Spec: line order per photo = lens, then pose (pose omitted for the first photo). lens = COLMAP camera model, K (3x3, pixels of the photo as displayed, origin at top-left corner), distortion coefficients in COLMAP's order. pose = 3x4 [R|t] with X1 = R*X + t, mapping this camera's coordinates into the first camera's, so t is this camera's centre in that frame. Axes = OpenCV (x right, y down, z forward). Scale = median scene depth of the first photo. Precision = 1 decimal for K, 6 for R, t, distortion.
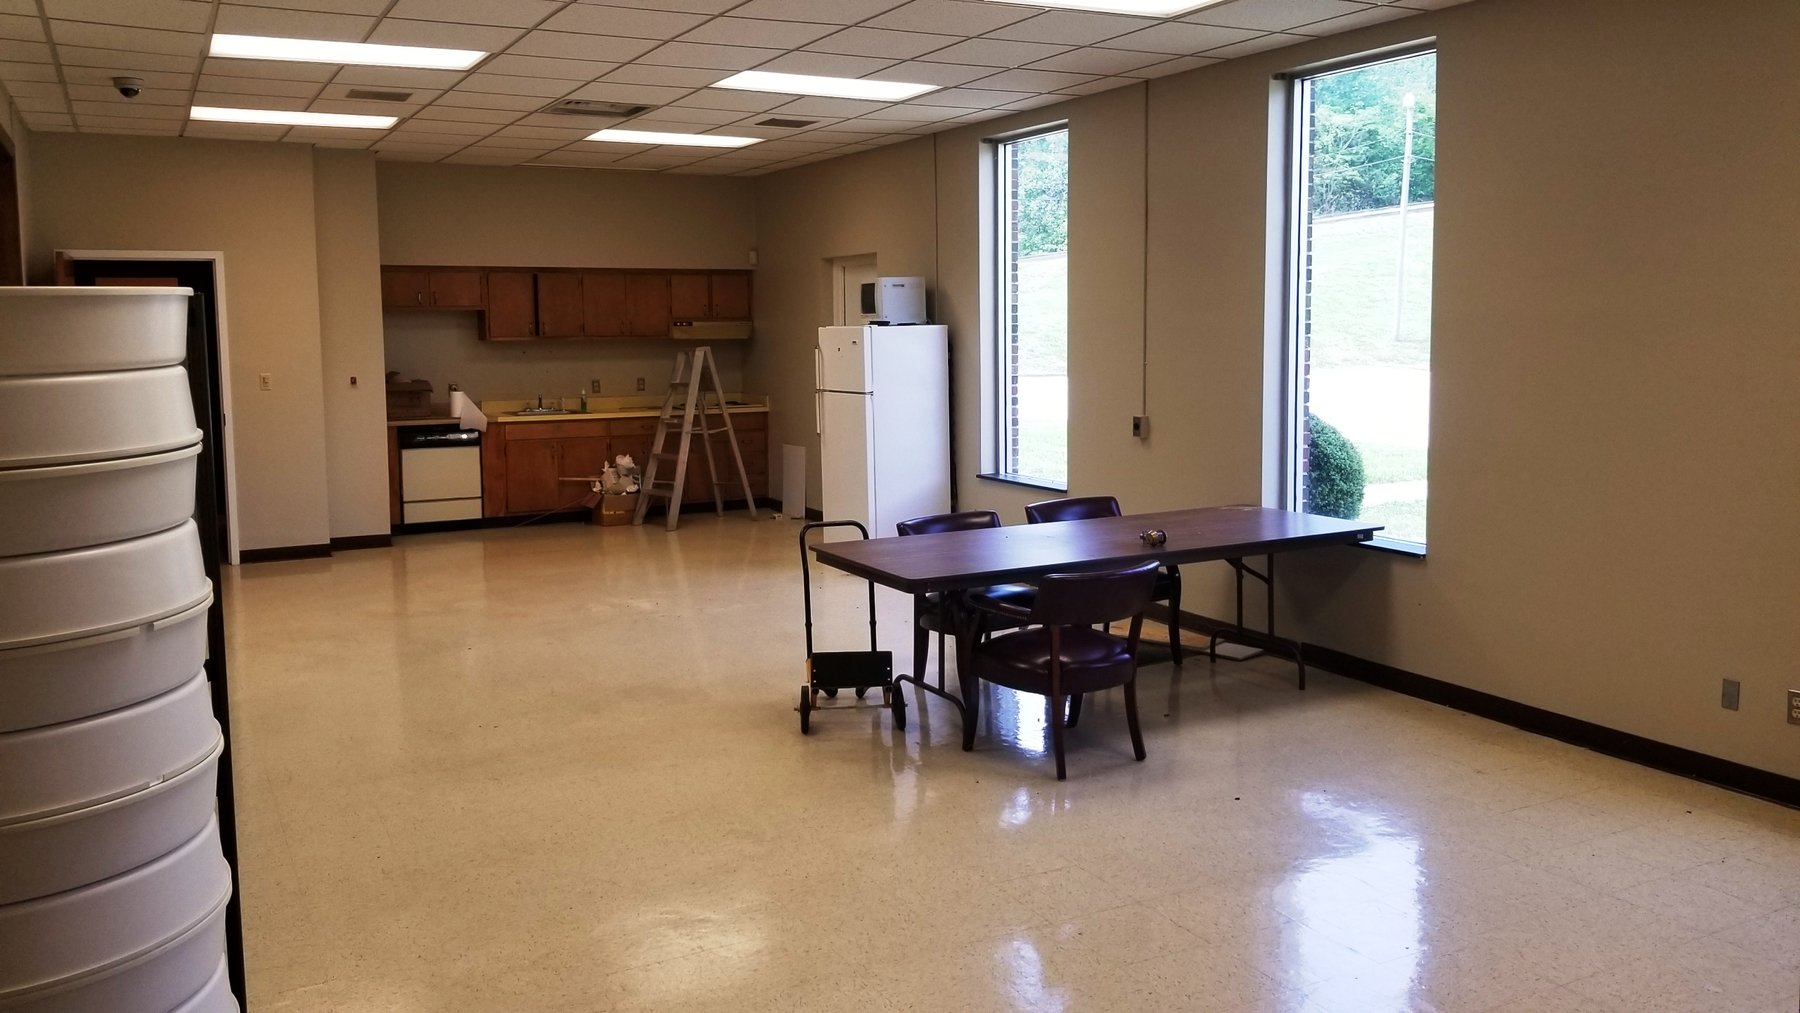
lens RADIAL K [[1436.2, 0, 898.7], [0, 1436.2, 476.7], [0, 0, 1]] dist [0.092787, -0.121974]
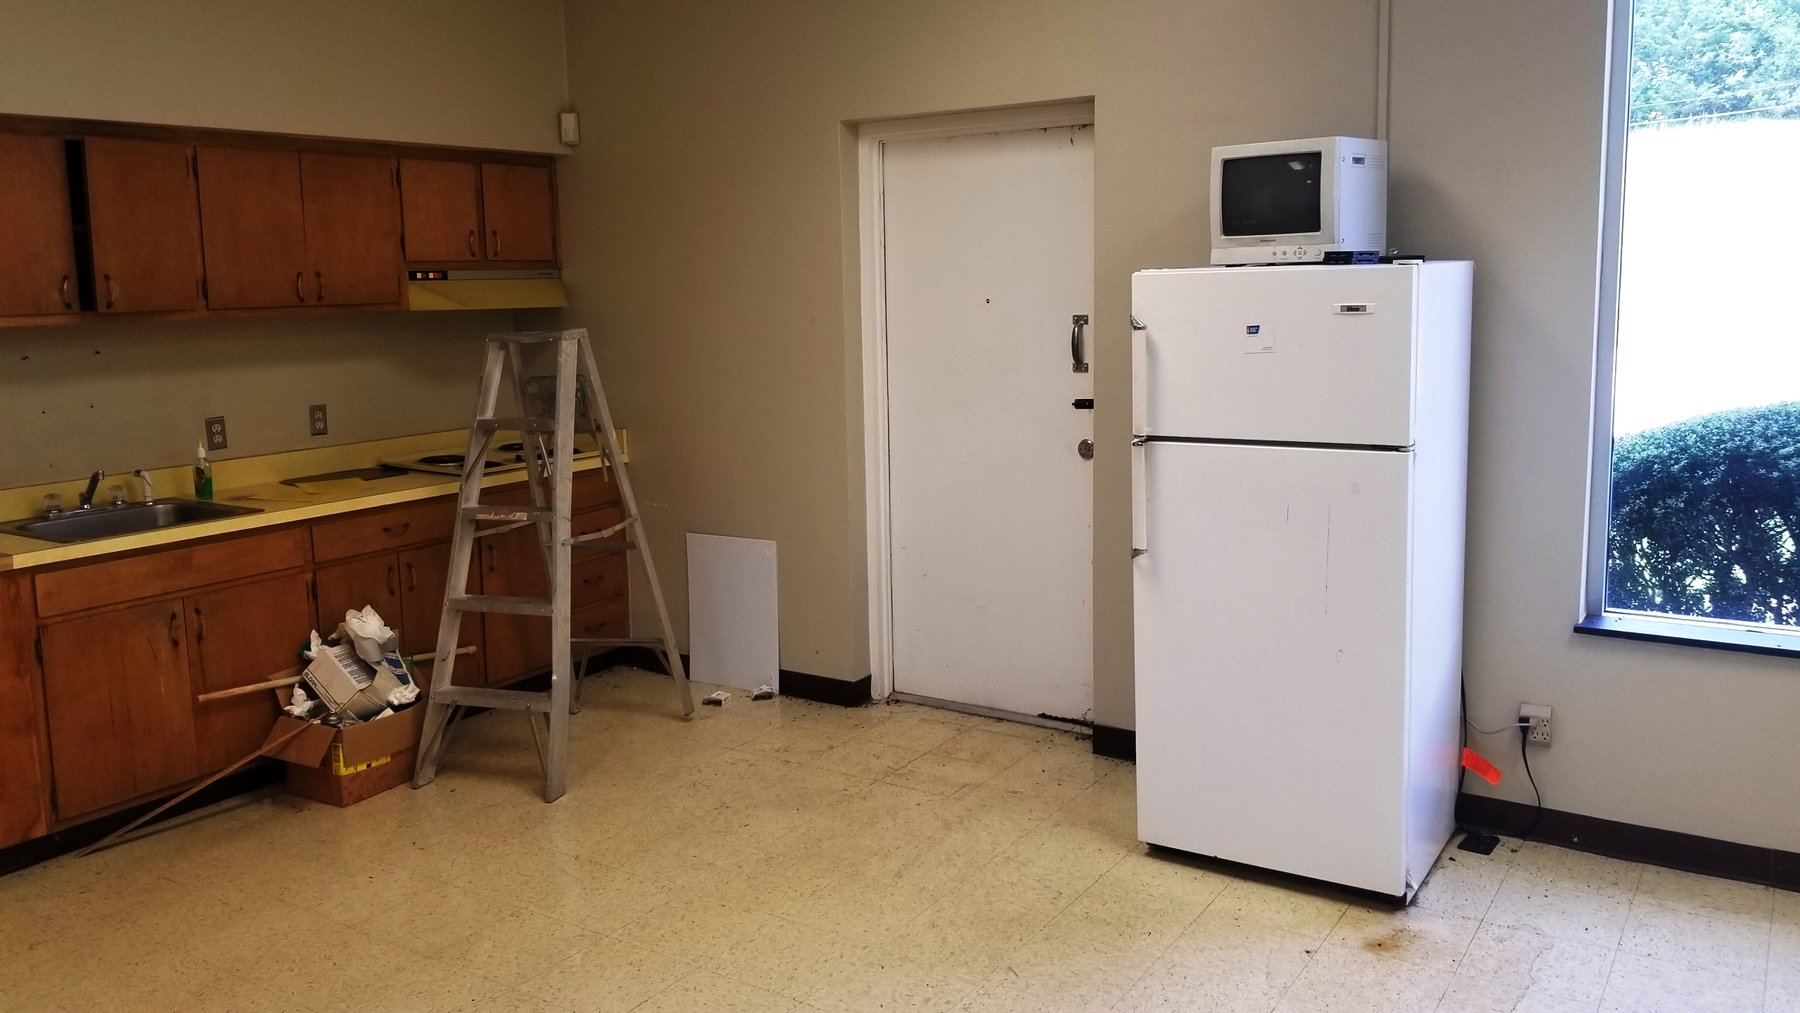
lens RADIAL K [[1430.7, 0, 903.0], [0, 1430.7, 470.0], [0, 0, 1]] dist [0.063639, -0.113551]
pose [[0.879210, -0.074404, 0.470589, -0.245059], [0.063005, 0.997213, 0.039955, -0.059855], [-0.472250, -0.005480, 0.881448, 0.588612]]
